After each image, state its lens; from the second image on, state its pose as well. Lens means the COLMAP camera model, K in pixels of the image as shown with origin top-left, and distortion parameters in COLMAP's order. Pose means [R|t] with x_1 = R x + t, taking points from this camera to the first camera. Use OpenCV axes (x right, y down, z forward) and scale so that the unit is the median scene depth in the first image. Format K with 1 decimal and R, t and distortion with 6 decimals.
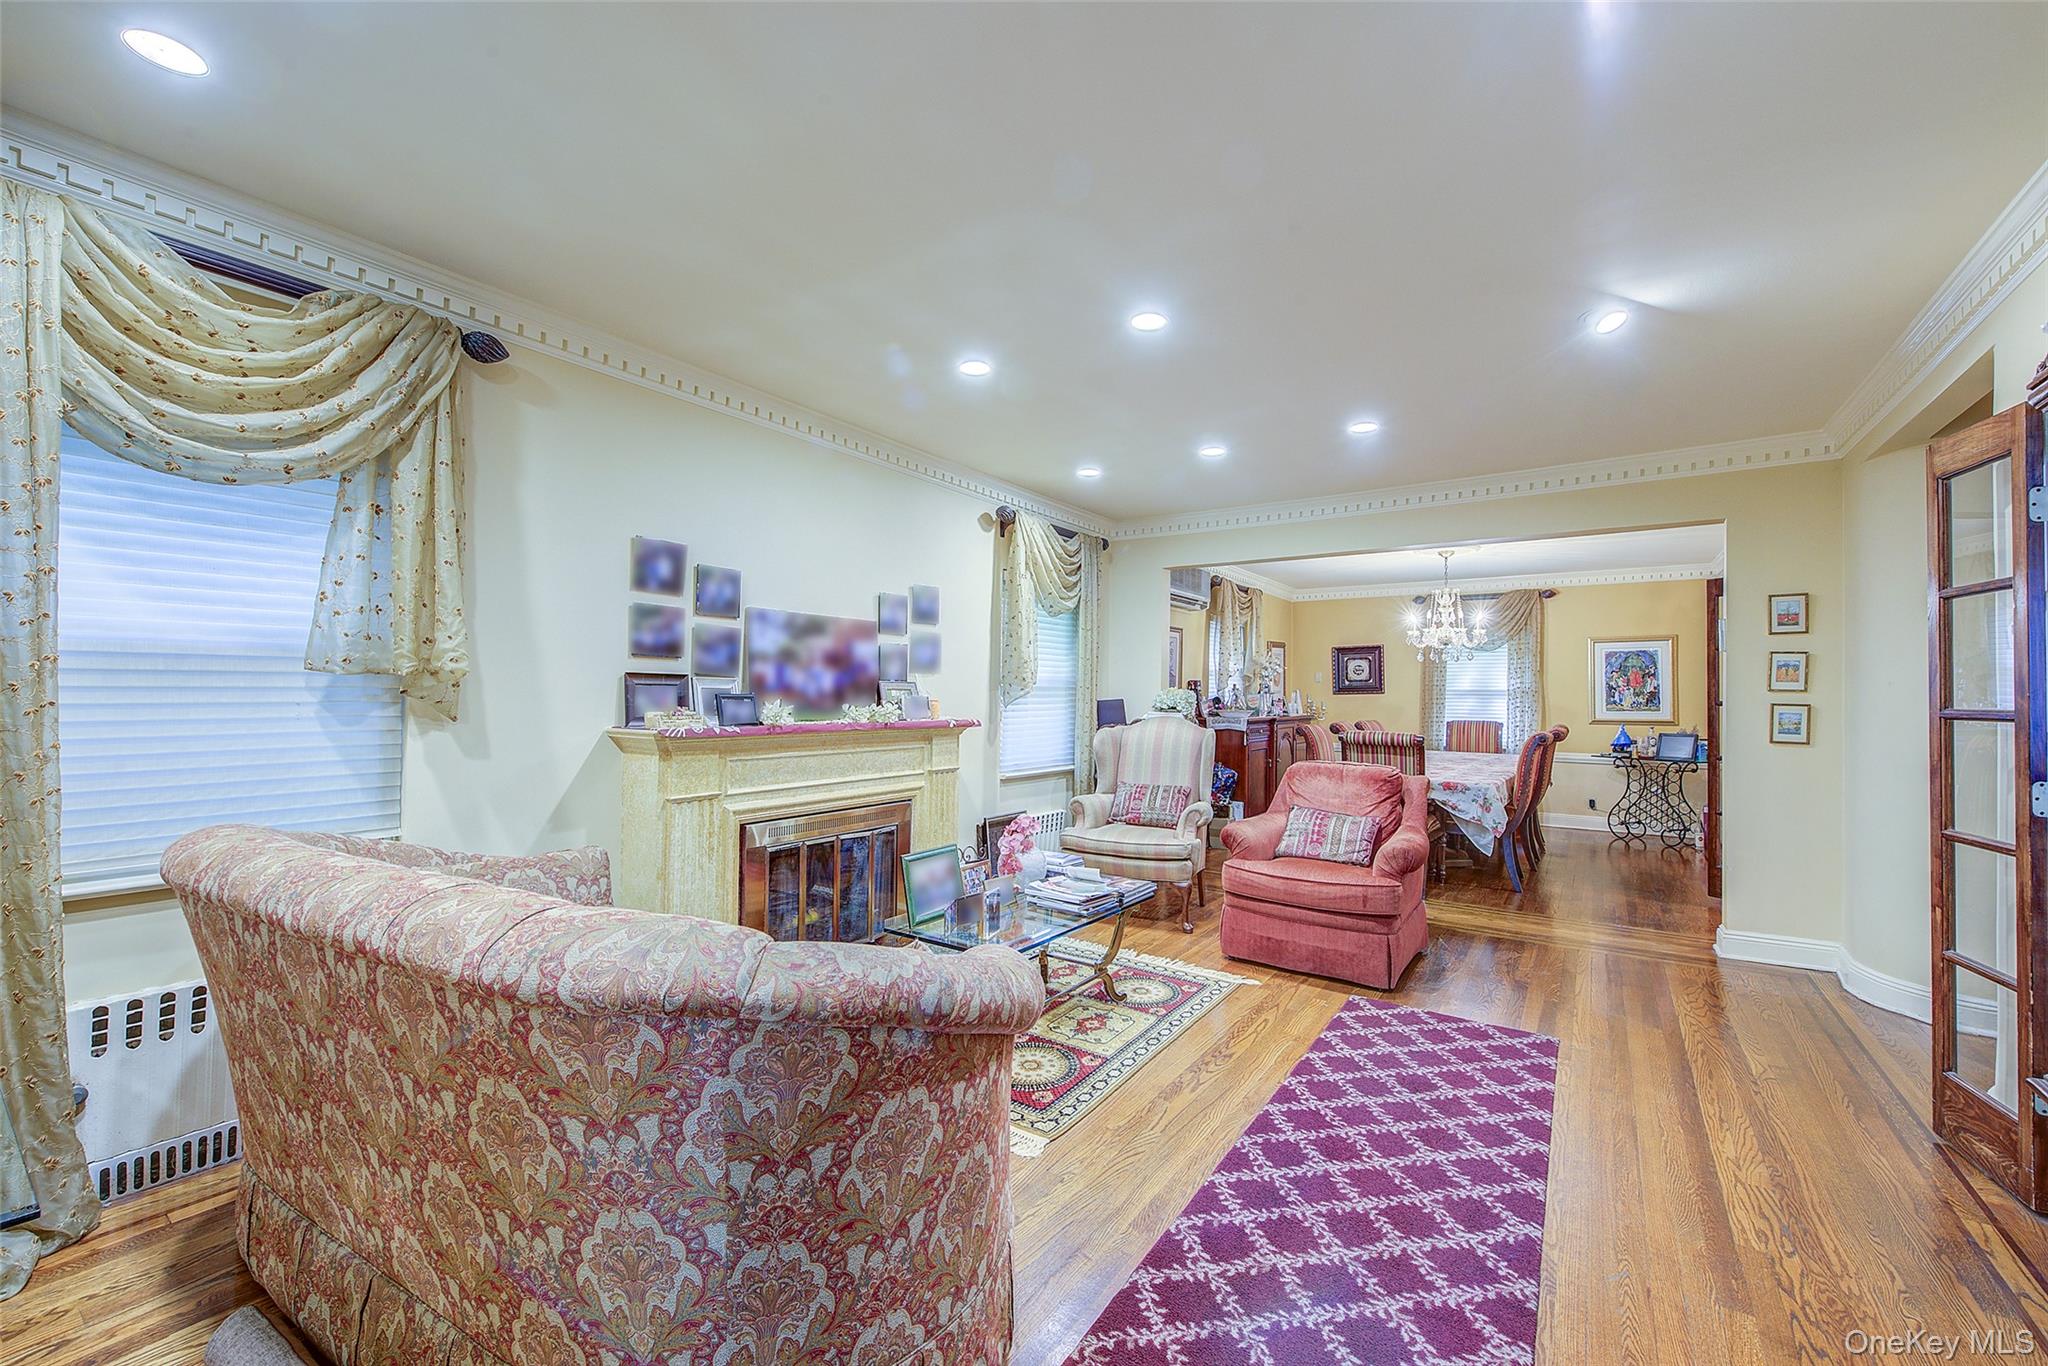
lens RADIAL K [[810.8, 0, 1027.1], [0, 810.8, 680.4], [0, 0, 1]] dist [-0.000752, -0.001718]
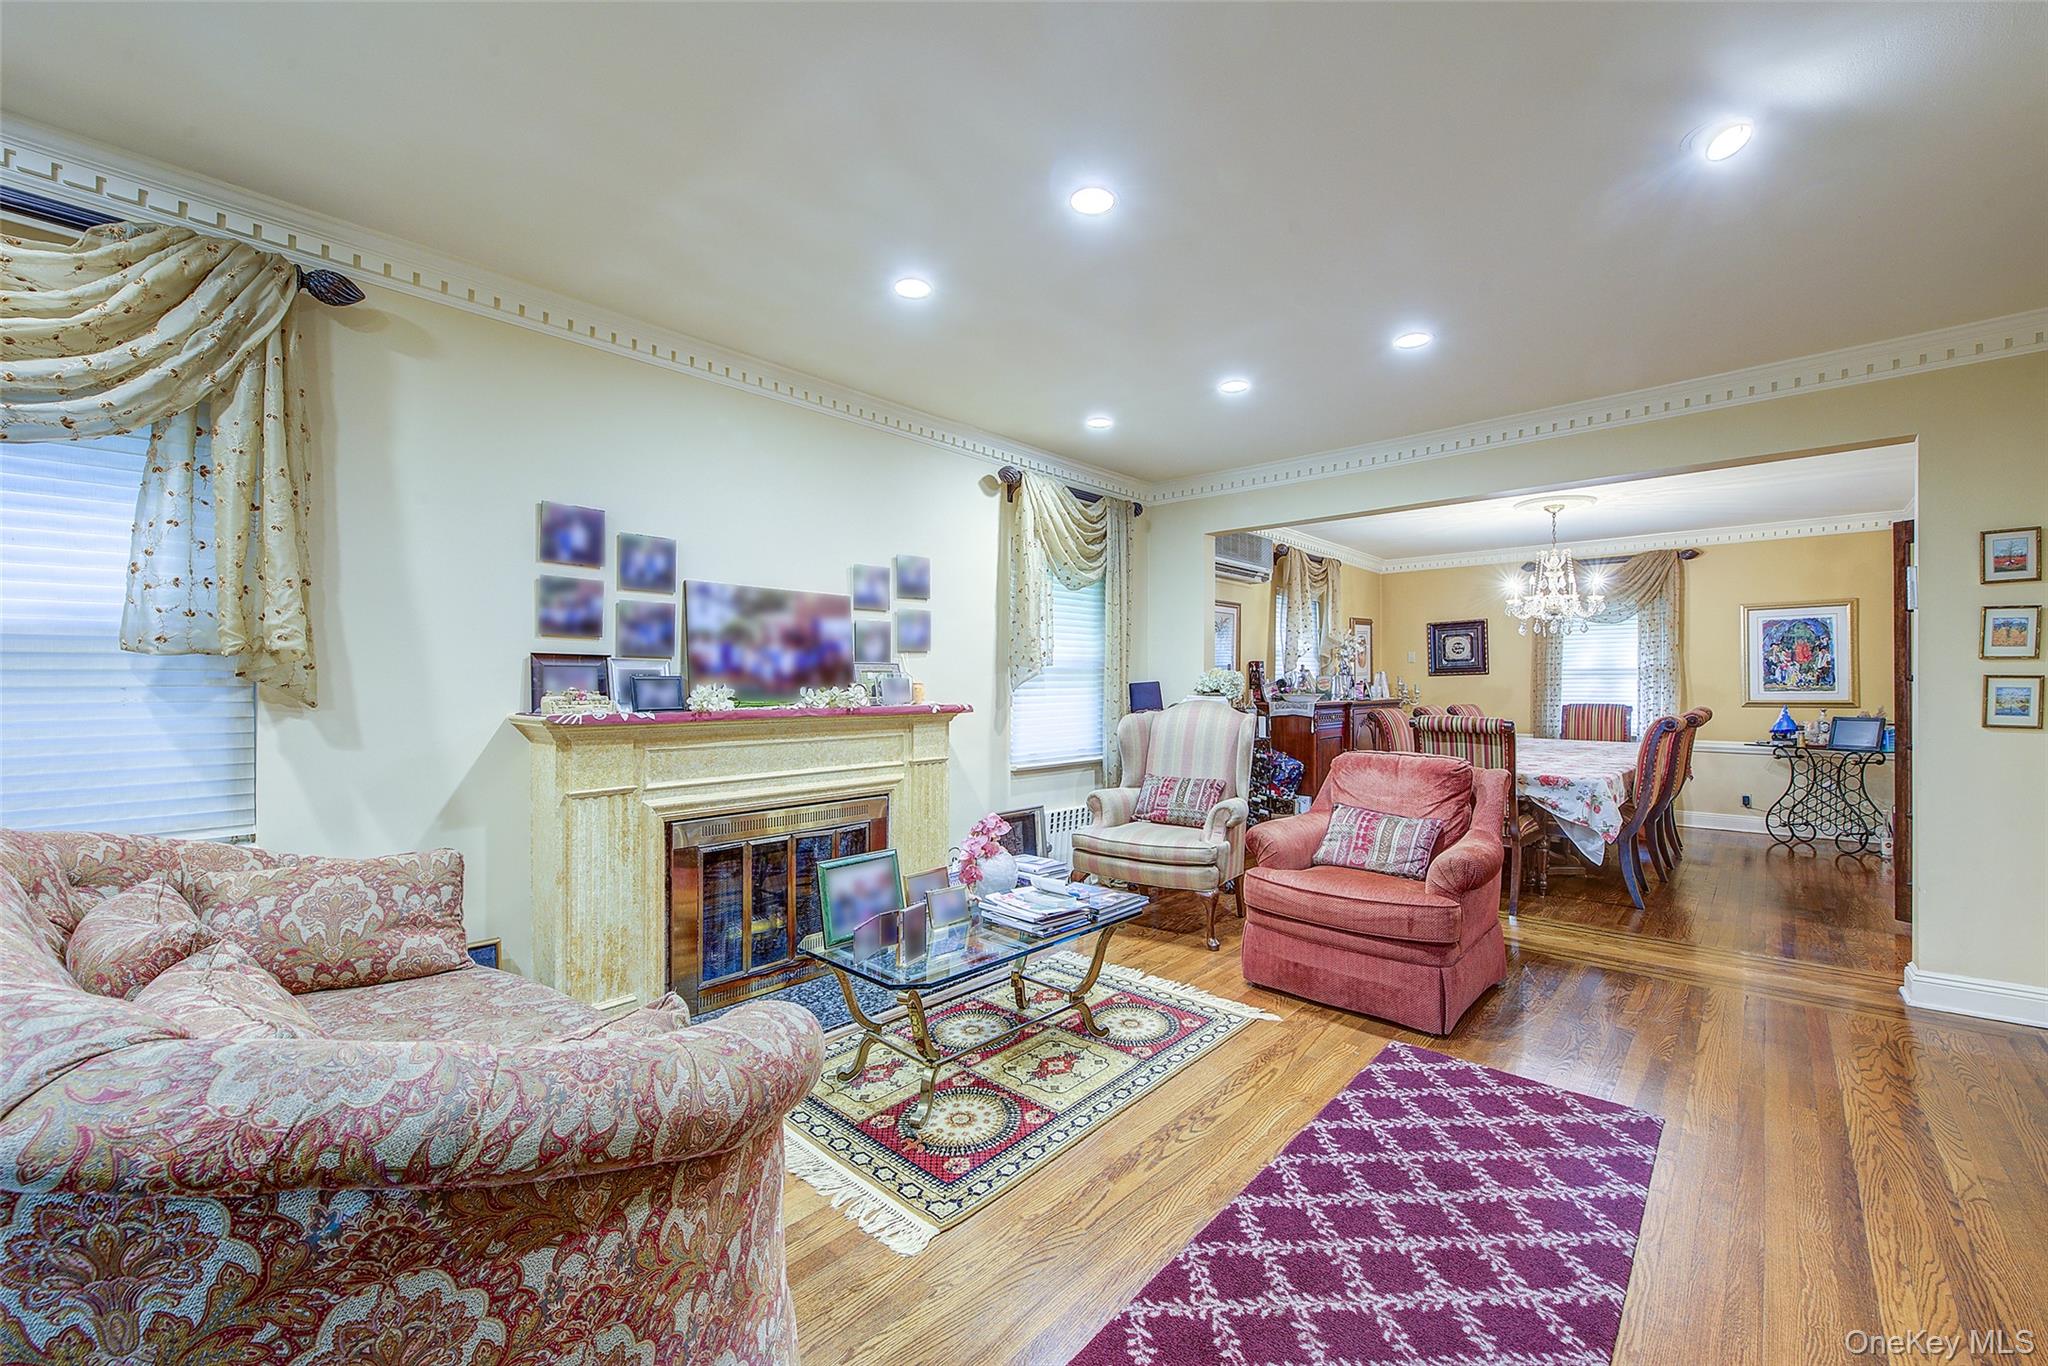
lens RADIAL K [[810.8, 0, 1027.5], [0, 810.8, 679.5], [0, 0, 1]] dist [-0.000752, -0.001718]
pose [[0.991674, -0.011166, -0.128292, 0.152511], [0.012733, 0.999854, 0.011399, 0.015024], [0.128146, -0.012938, 0.991671, 0.162254]]
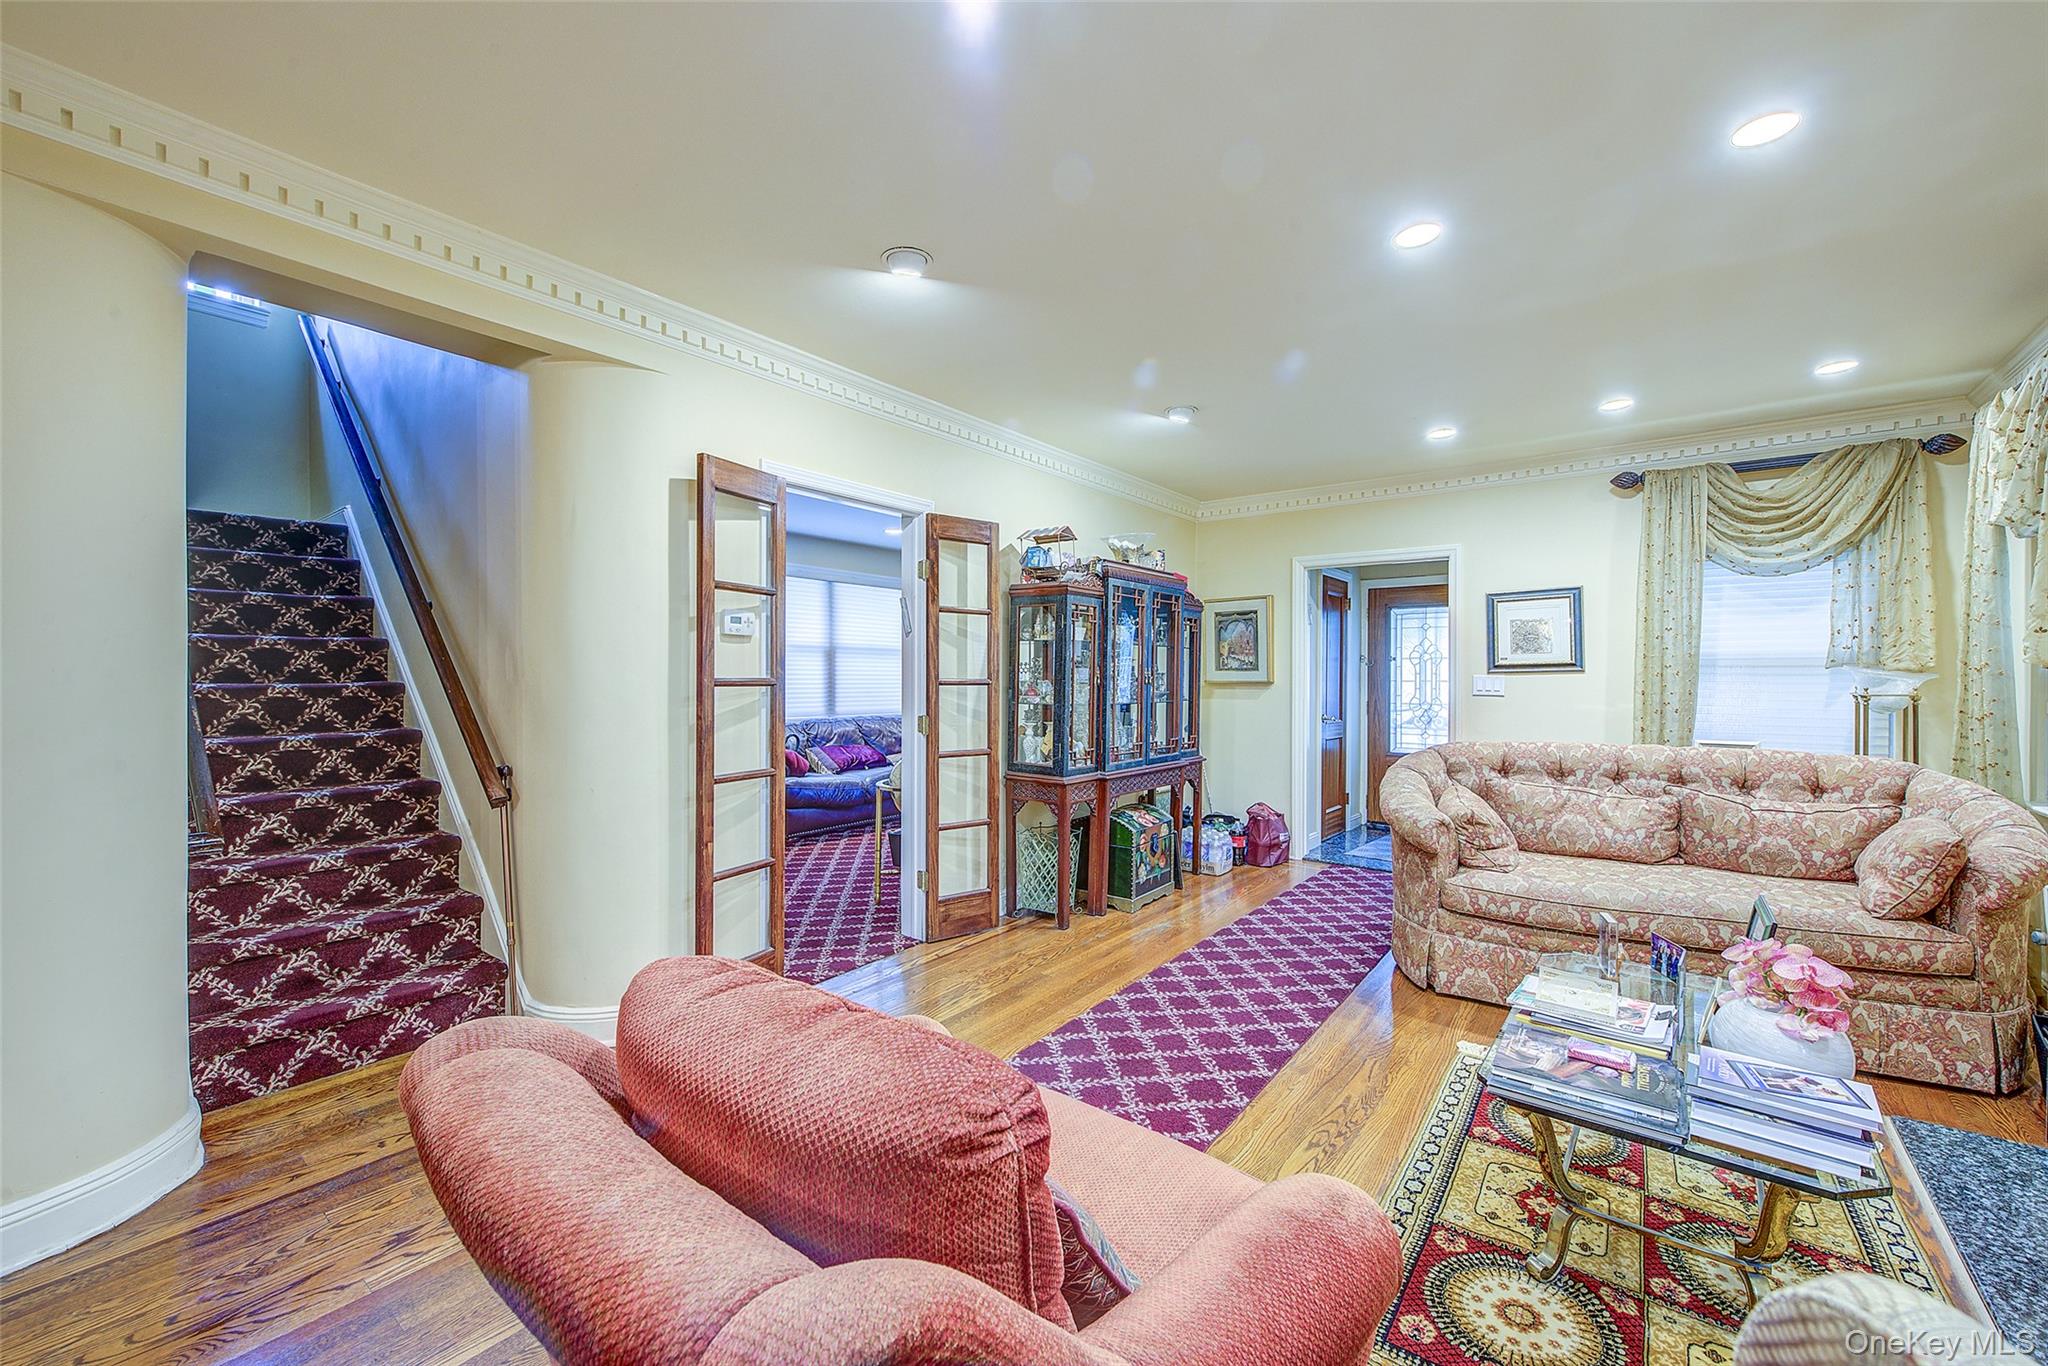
lens RADIAL K [[810.8, 0, 1032.4], [0, 810.8, 685.6], [0, 0, 1]] dist [-0.000752, -0.001718]
pose [[-0.998880, -0.014760, 0.044949, 0.419728], [-0.015138, 0.999853, -0.008076, 0.034996], [-0.044823, -0.008748, -0.998957, 1.539292]]
